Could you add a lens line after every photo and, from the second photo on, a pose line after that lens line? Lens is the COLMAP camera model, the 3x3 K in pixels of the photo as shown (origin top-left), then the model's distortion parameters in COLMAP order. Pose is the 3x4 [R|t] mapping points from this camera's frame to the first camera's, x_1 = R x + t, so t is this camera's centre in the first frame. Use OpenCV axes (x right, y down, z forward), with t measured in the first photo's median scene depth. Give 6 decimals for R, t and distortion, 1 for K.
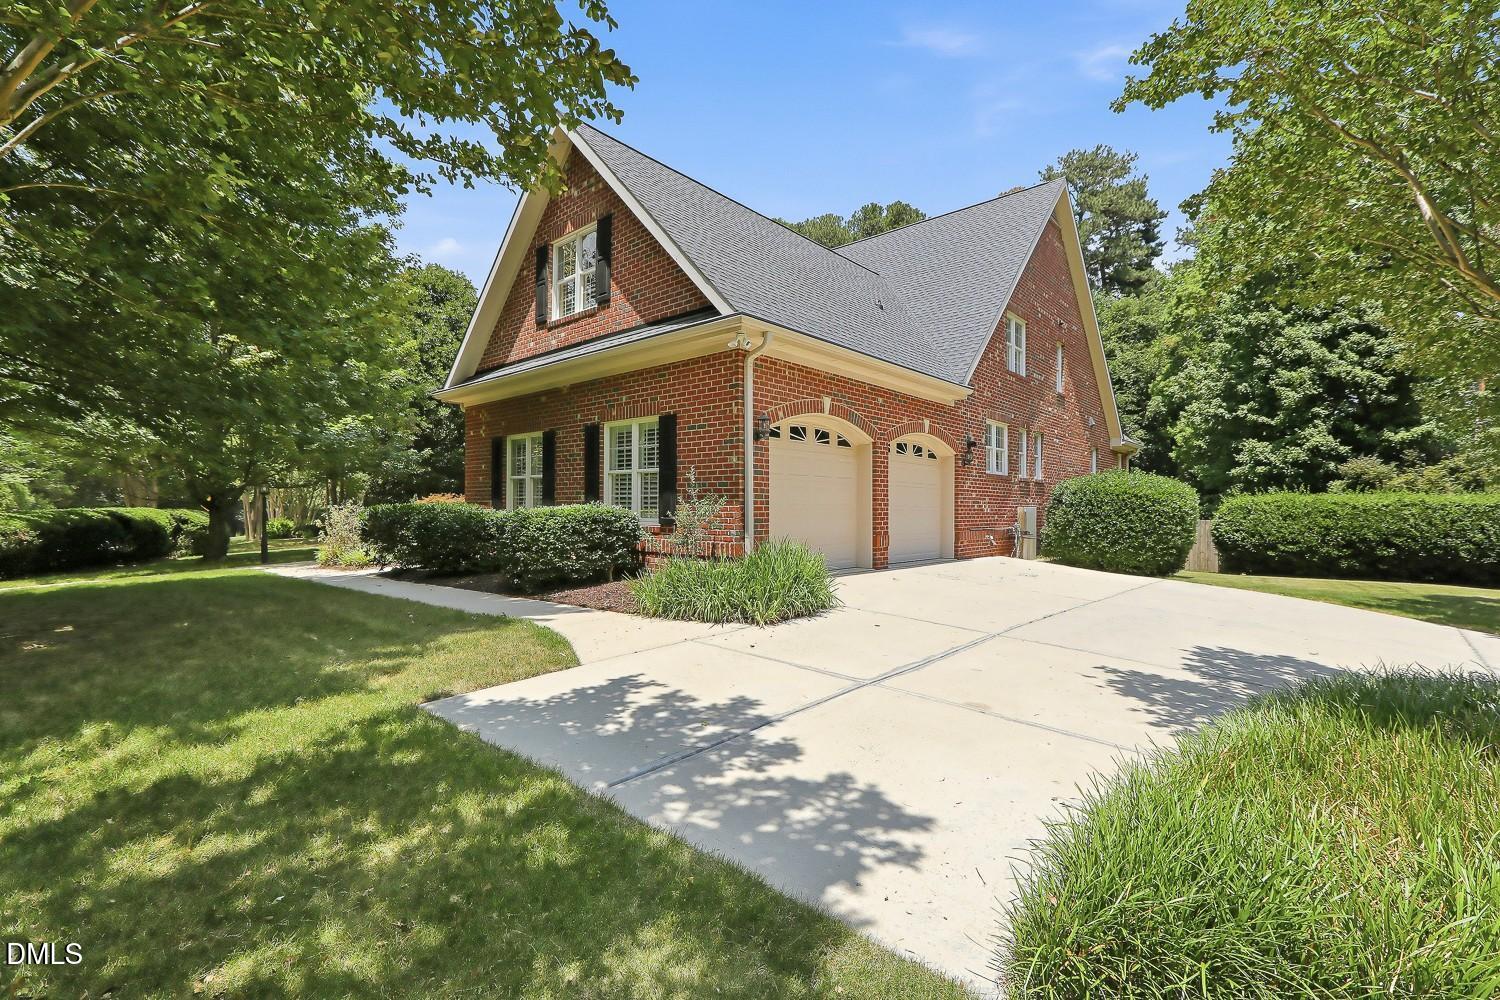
lens RADIAL K [[670.7, 0, 744.8], [0, 670.7, 495.9], [0, 0, 1]] dist [-0.004282, 0.000505]
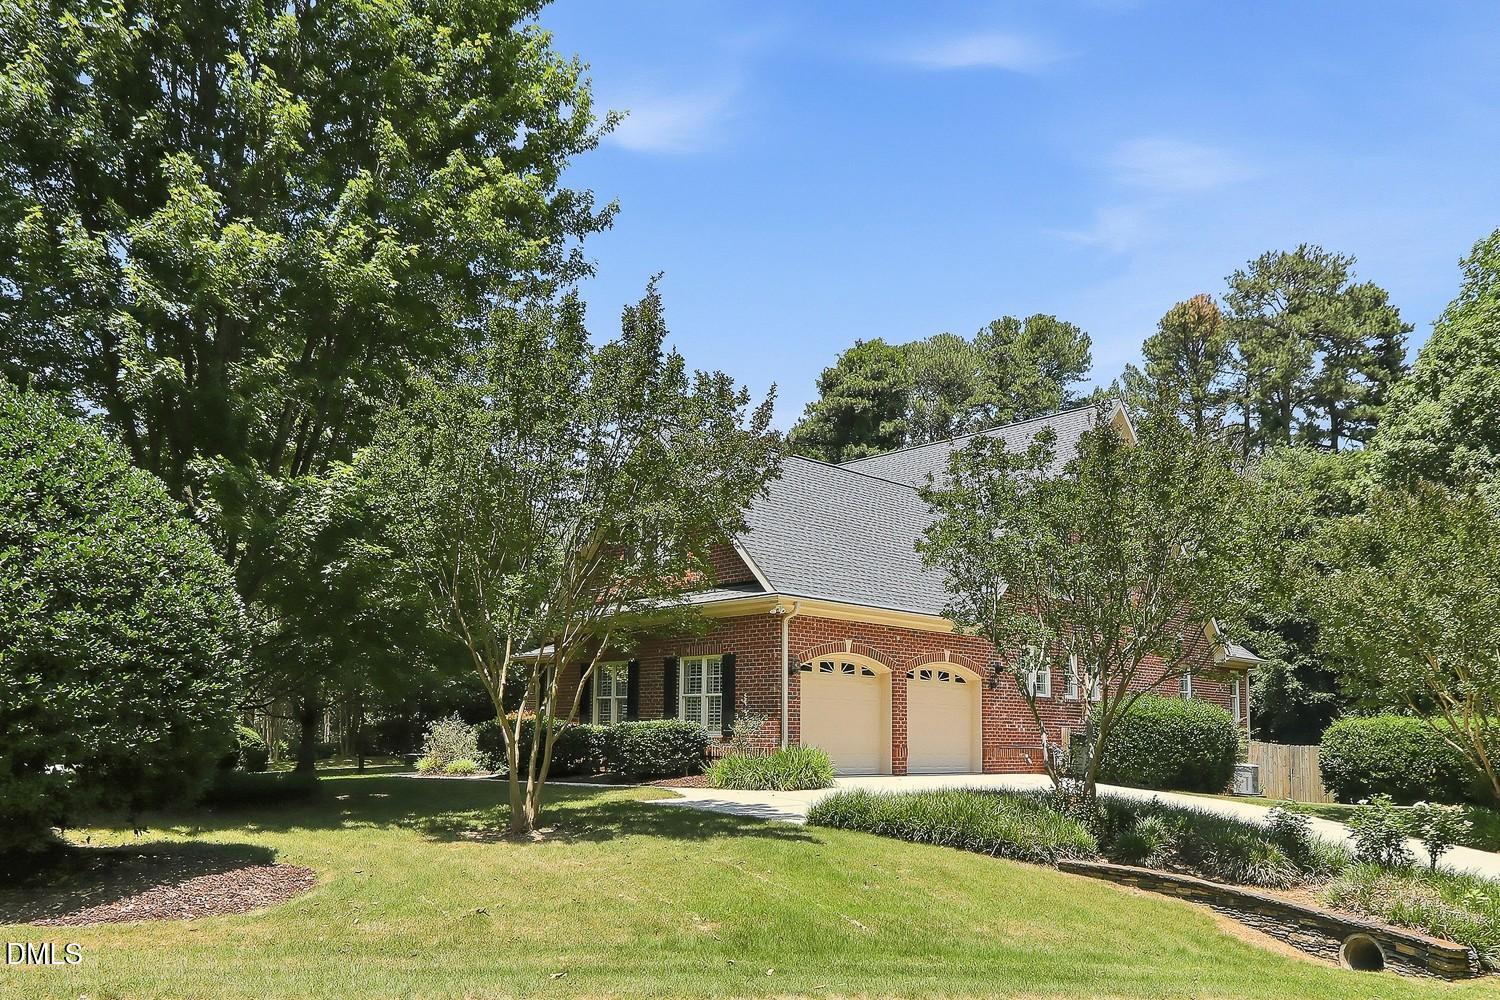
lens RADIAL K [[1173.4, 0, 753.8], [0, 1173.4, 505.9], [0, 0, 1]] dist [-0.010065, 0.000632]
pose [[0.995893, -0.008940, -0.090091, 0.140724], [-0.007260, 0.984021, -0.177902, 0.006805], [0.090242, 0.177825, 0.979916, -1.281215]]
